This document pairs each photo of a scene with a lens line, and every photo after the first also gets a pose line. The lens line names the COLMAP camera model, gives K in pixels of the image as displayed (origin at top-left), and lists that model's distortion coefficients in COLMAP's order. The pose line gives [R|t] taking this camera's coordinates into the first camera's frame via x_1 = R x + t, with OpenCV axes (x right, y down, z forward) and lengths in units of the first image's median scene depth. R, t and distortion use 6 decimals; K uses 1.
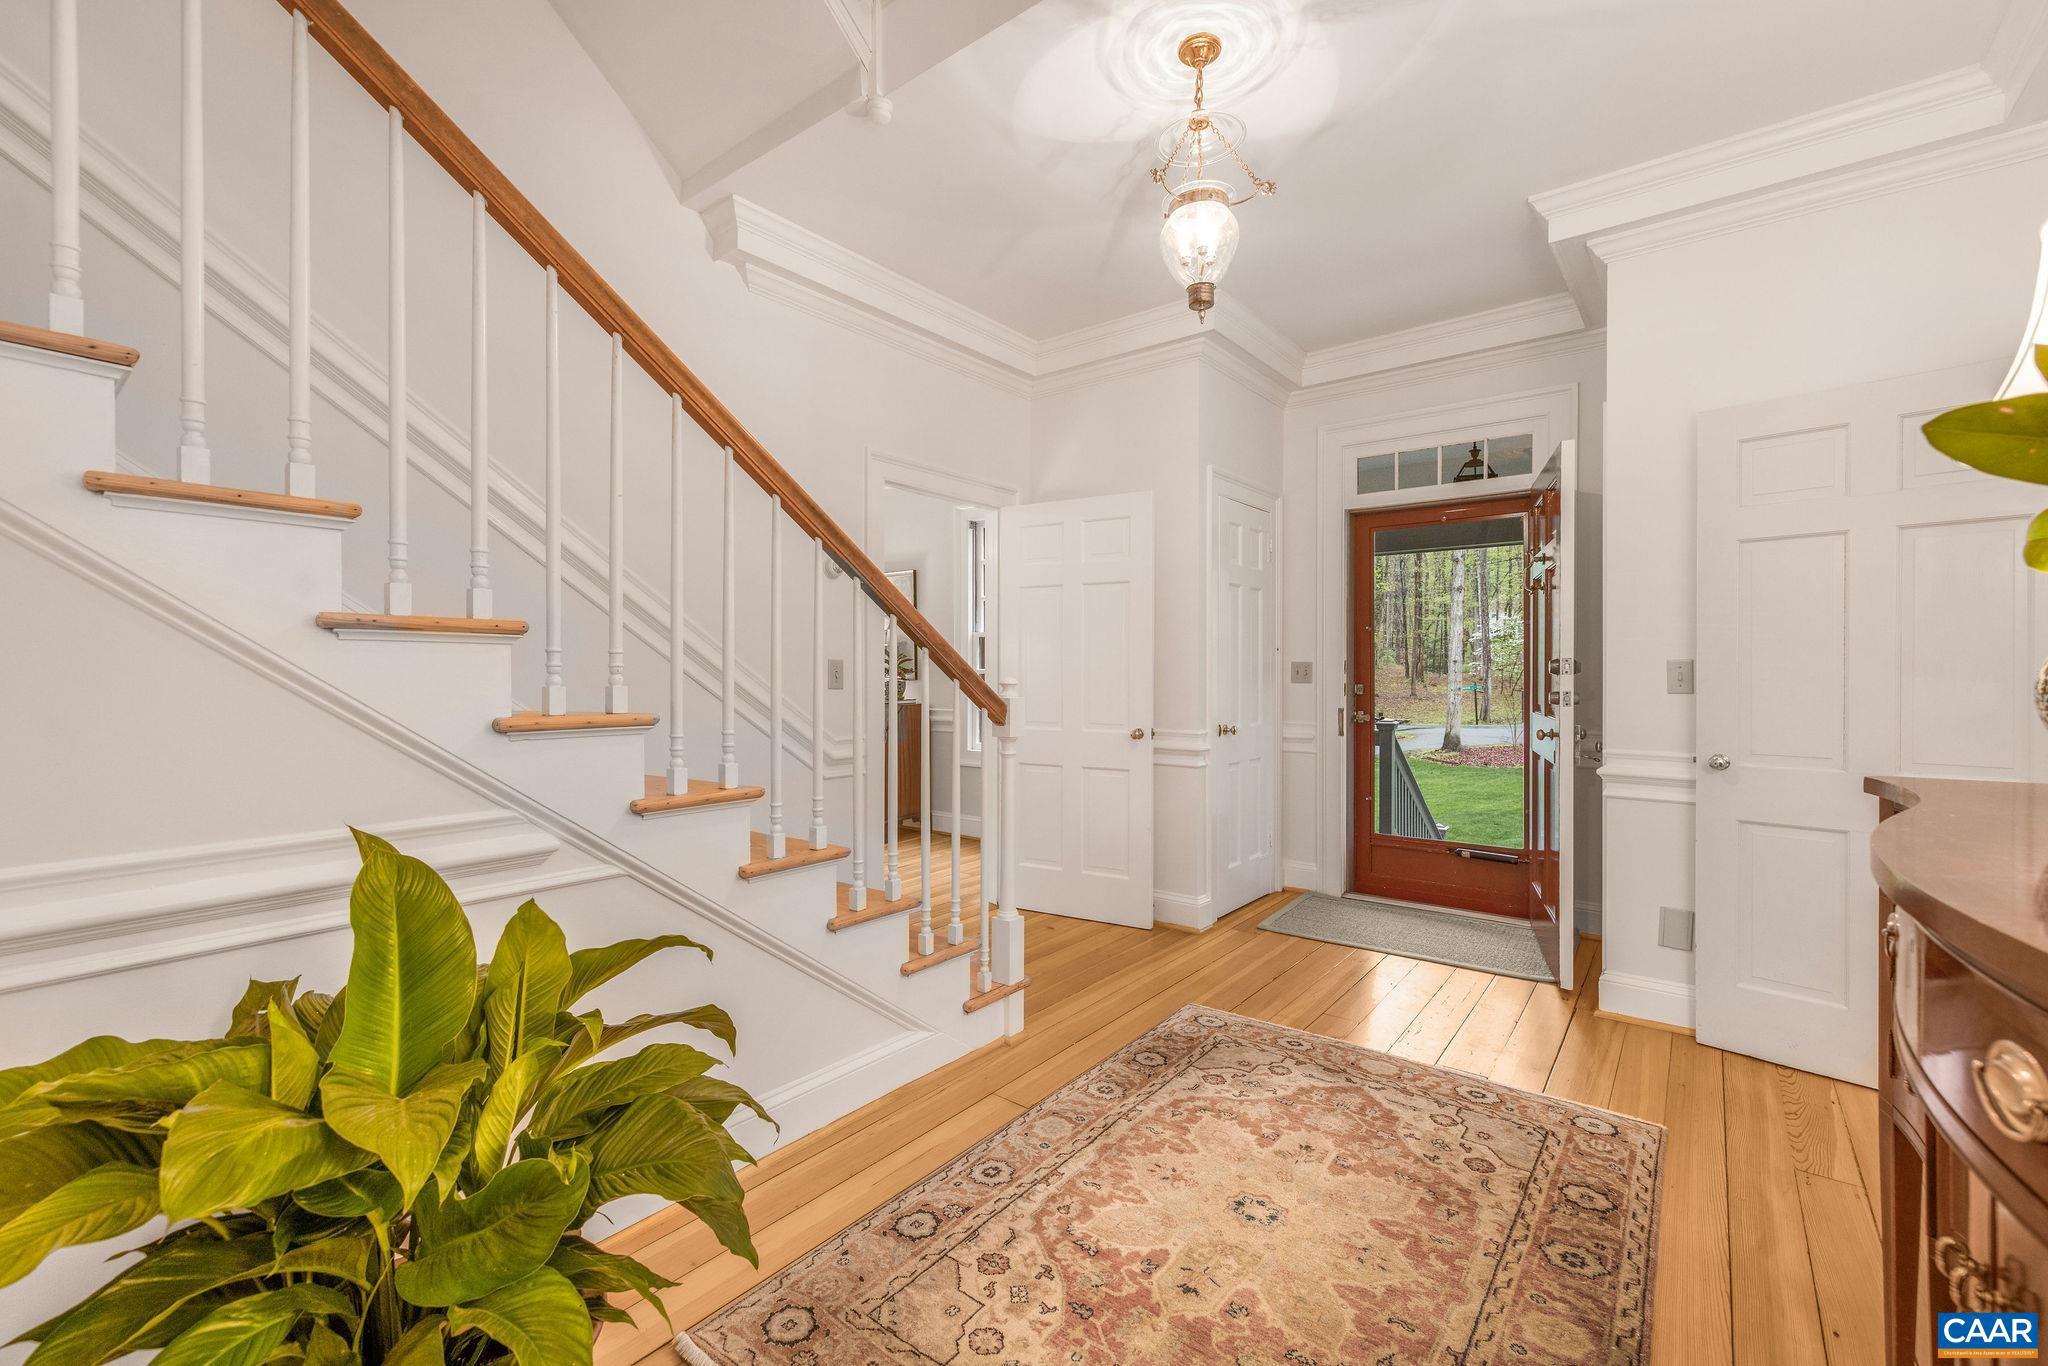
lens RADIAL K [[869.7, 0, 1018.5], [0, 869.7, 674.1], [0, 0, 1]] dist [0.002041, 0.000735]
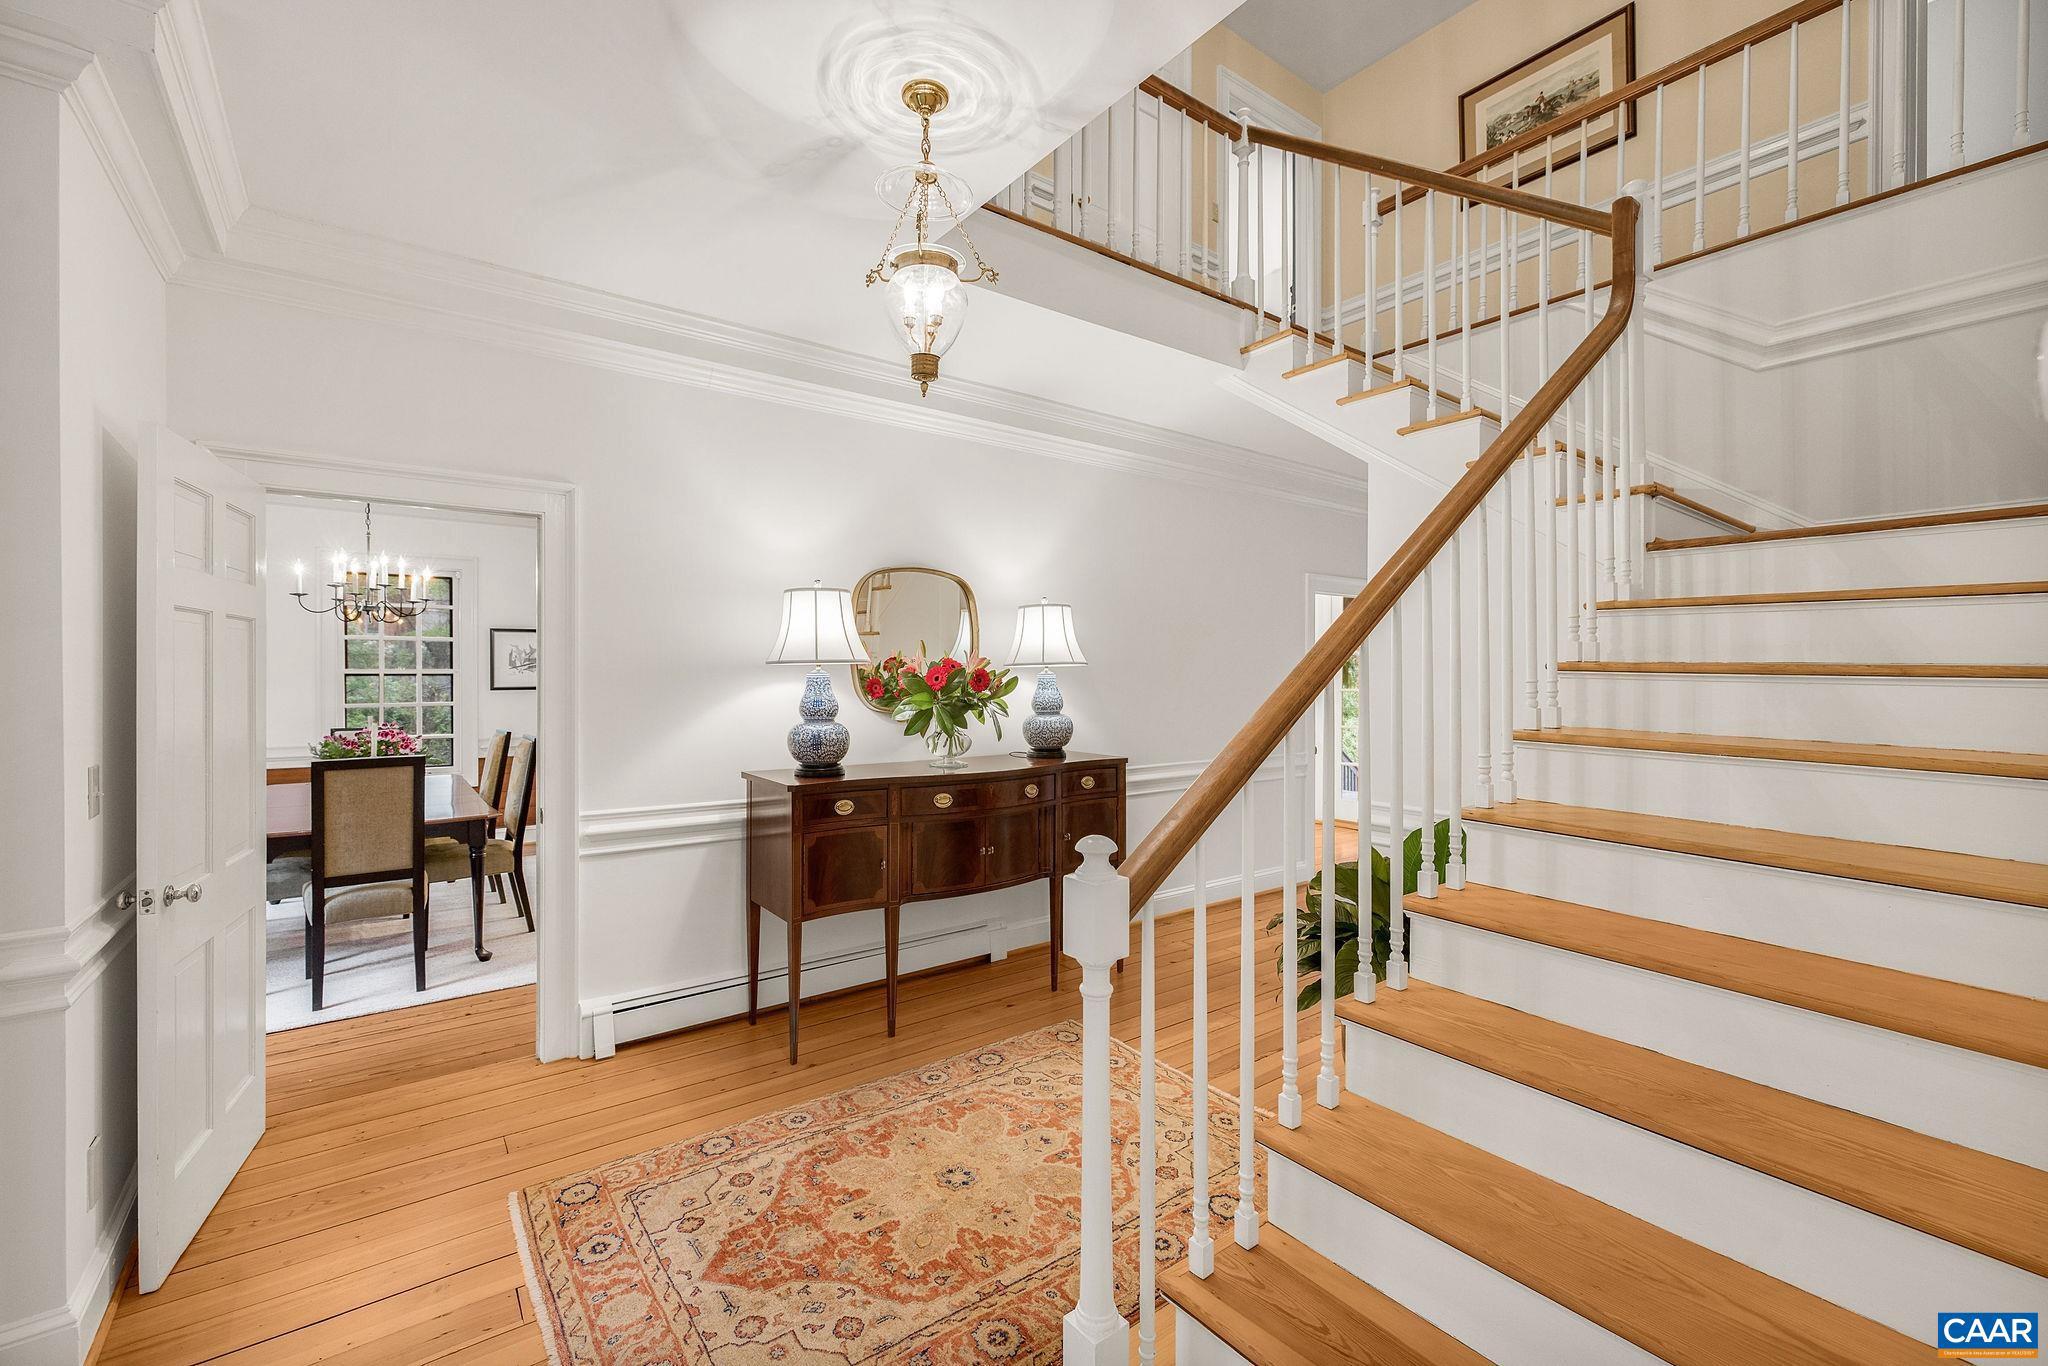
lens RADIAL K [[869.7, 0, 1018.5], [0, 869.7, 674.1], [0, 0, 1]] dist [0.002041, 0.000735]
pose [[-0.966719, 0.000498, 0.255842, -0.121687], [0.001586, 0.999991, 0.004045, -0.113327], [-0.255837, 0.004316, -0.966710, 1.866172]]
